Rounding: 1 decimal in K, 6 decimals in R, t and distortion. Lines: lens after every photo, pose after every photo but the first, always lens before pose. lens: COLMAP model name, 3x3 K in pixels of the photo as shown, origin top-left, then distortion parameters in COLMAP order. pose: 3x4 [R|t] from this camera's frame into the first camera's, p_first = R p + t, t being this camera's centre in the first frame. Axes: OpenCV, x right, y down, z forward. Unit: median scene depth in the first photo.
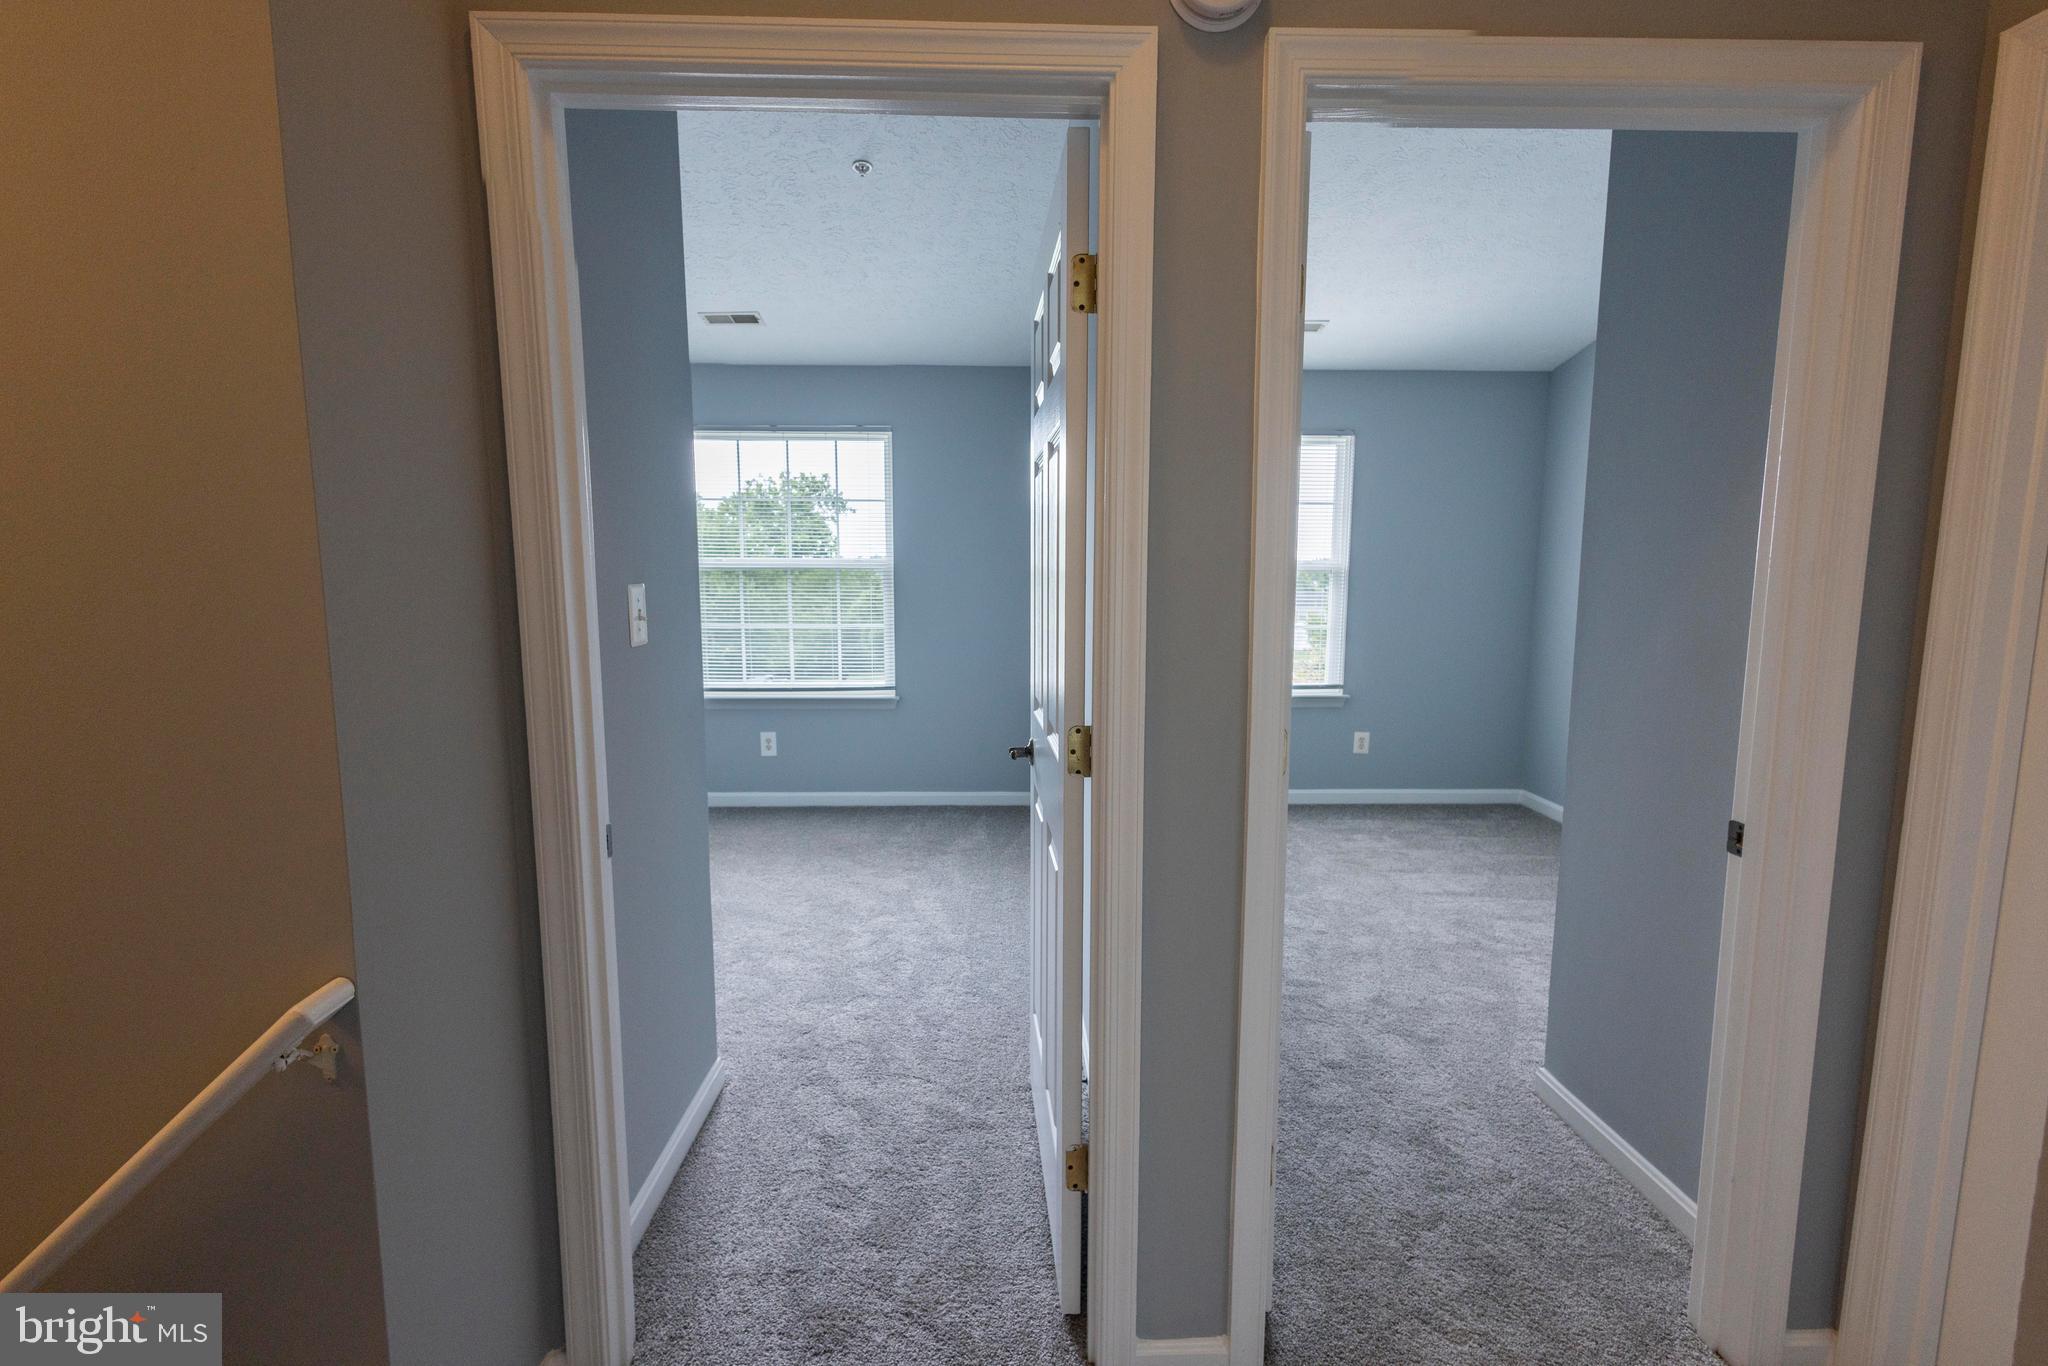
lens RADIAL K [[923.9, 0, 1024.0], [0, 923.9, 683.0], [0, 0, 1]] dist [0.001359, -0.000177]
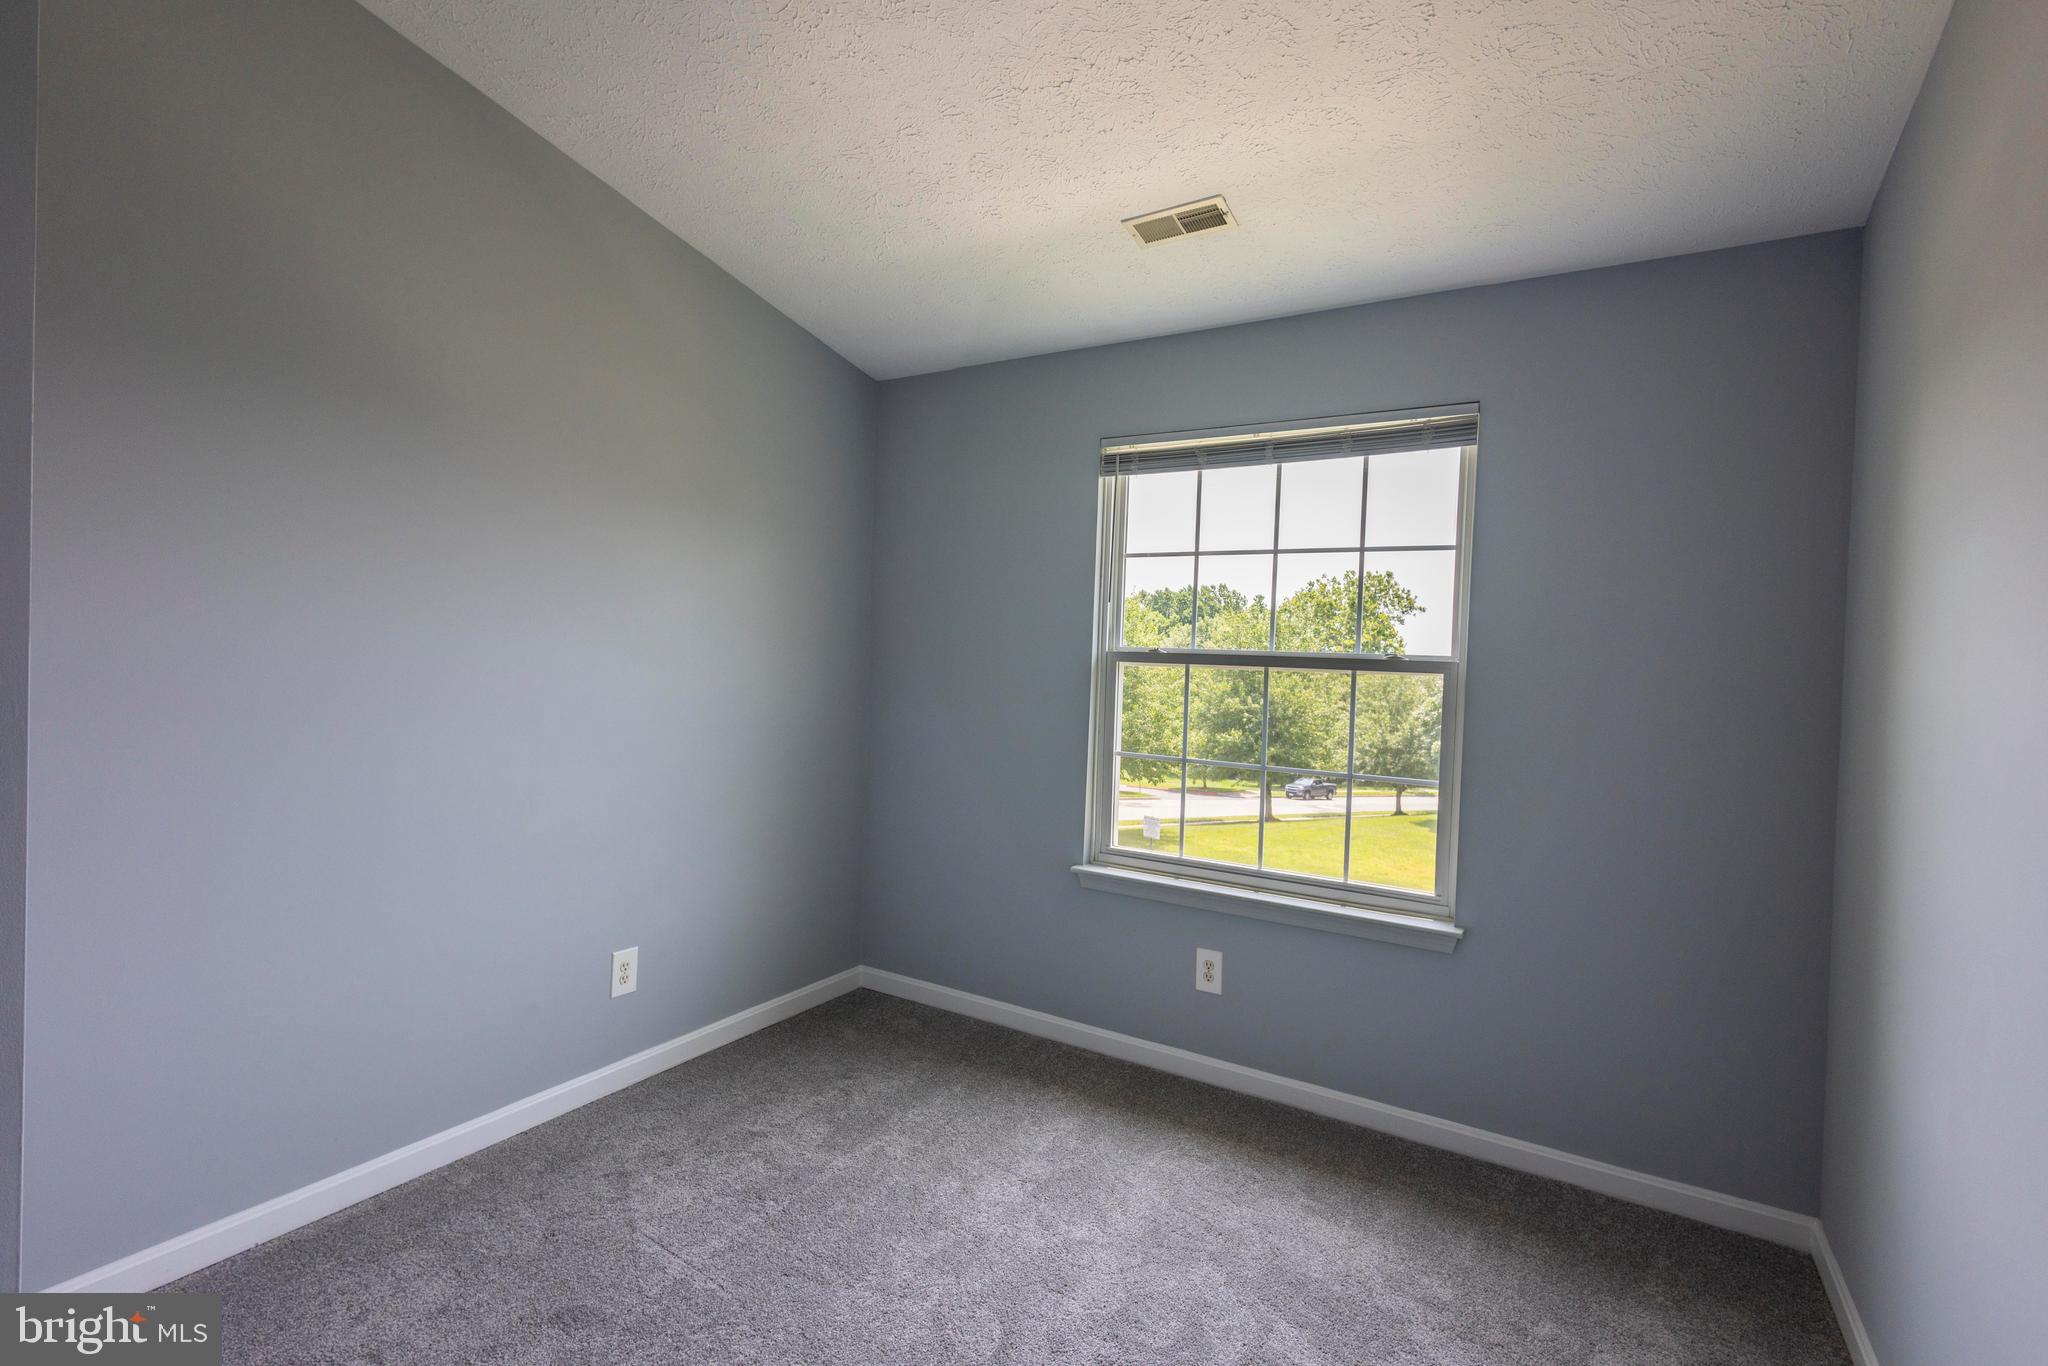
lens RADIAL K [[954.4, 0, 1018.3], [0, 954.4, 684.4], [0, 0, 1]] dist [0.023863, -0.000242]
pose [[0.837886, 0.036743, -0.544608, -0.061814], [-0.094887, 0.992346, -0.079034, -0.059960], [0.537535, 0.117898, 0.834959, 0.457752]]
